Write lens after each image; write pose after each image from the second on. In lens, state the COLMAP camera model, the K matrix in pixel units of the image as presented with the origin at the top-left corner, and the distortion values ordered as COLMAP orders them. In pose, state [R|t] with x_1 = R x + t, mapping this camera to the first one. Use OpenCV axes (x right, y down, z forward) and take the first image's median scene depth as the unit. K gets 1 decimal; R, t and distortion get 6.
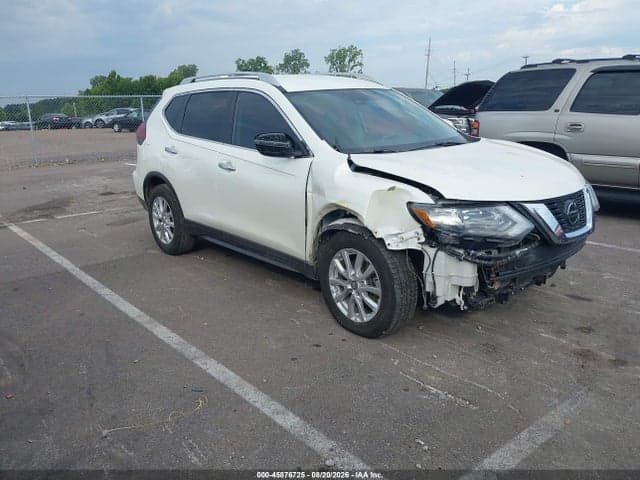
lens RADIAL K [[528.9, 0, 306.7], [0, 528.9, 248.8], [0, 0, 1]] dist [0.110667, -0.182314]
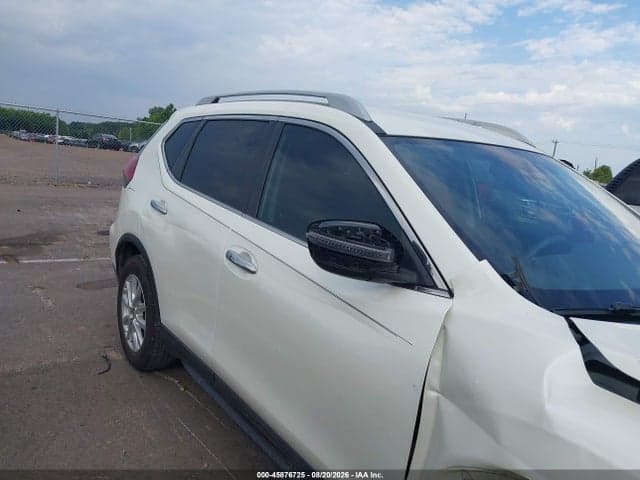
lens RADIAL K [[502.5, 0, 320.0], [0, 502.5, 240.0], [0, 0, 1]] dist [0.044886, -0.074344]
pose [[0.990017, 0.138723, -0.024952, -0.084840], [-0.140507, 0.985331, -0.096850, -0.175636], [0.011151, 0.099389, 0.994986, 0.662605]]
